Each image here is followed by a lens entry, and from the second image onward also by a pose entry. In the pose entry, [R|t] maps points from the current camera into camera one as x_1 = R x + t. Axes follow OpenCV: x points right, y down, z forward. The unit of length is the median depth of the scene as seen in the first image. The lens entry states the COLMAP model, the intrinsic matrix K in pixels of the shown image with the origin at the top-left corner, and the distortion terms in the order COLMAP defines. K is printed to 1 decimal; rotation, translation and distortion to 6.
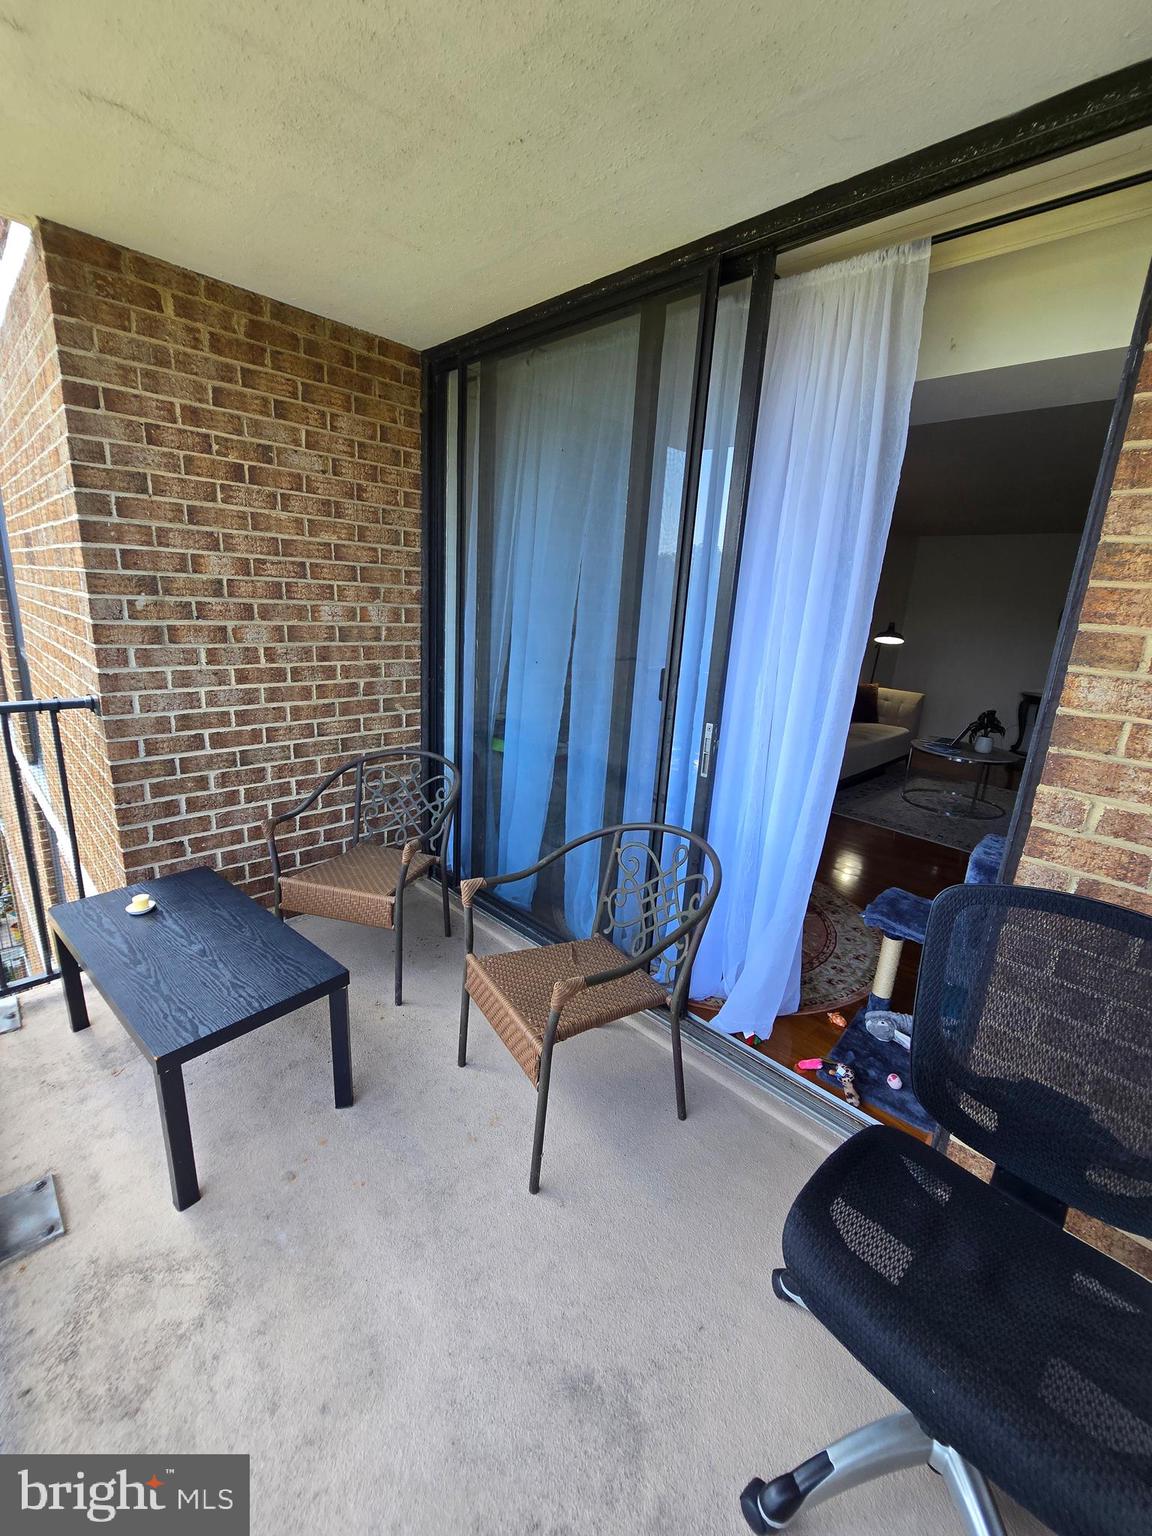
lens RADIAL K [[634.5, 0, 573.7], [0, 634.5, 764.8], [0, 0, 1]] dist [-0.005178, 0.000338]
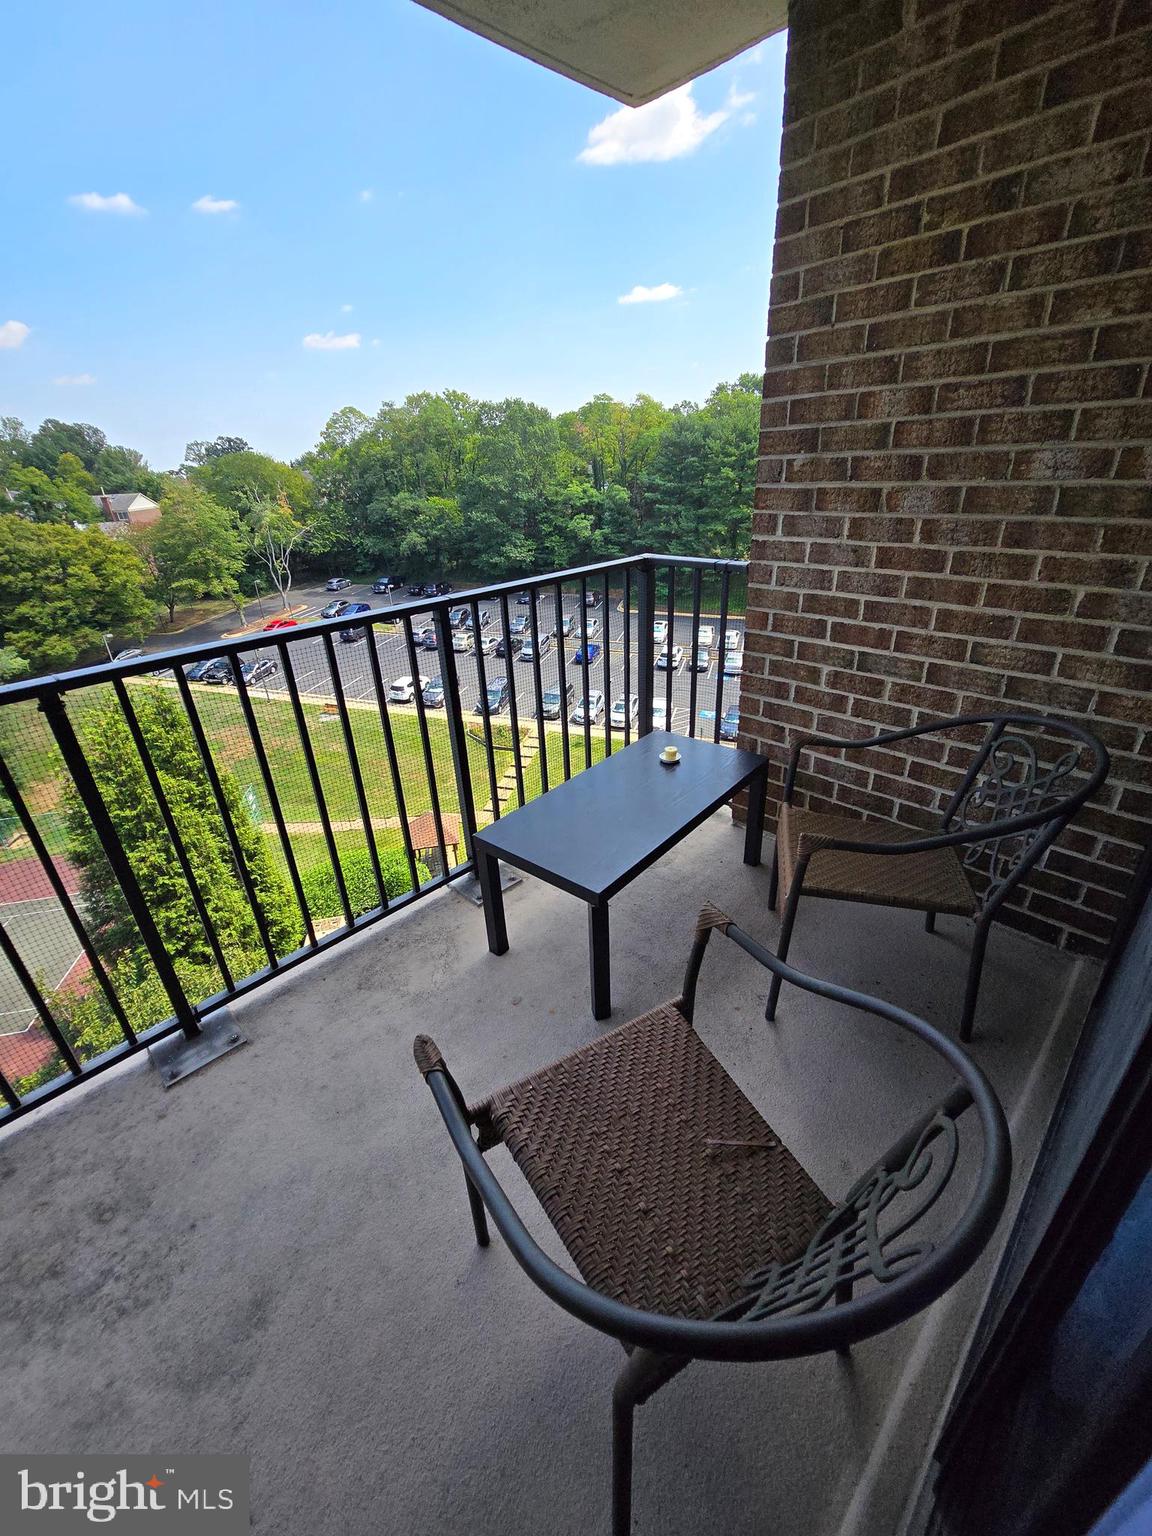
lens RADIAL K [[634.5, 0, 573.7], [0, 634.5, 764.8], [0, 0, 1]] dist [-0.005178, 0.000338]
pose [[-0.007513, 0.386900, -0.922091, 0.287579], [-0.210938, 0.900755, 0.379666, -0.124139], [0.977471, 0.197357, 0.074844, 0.614792]]
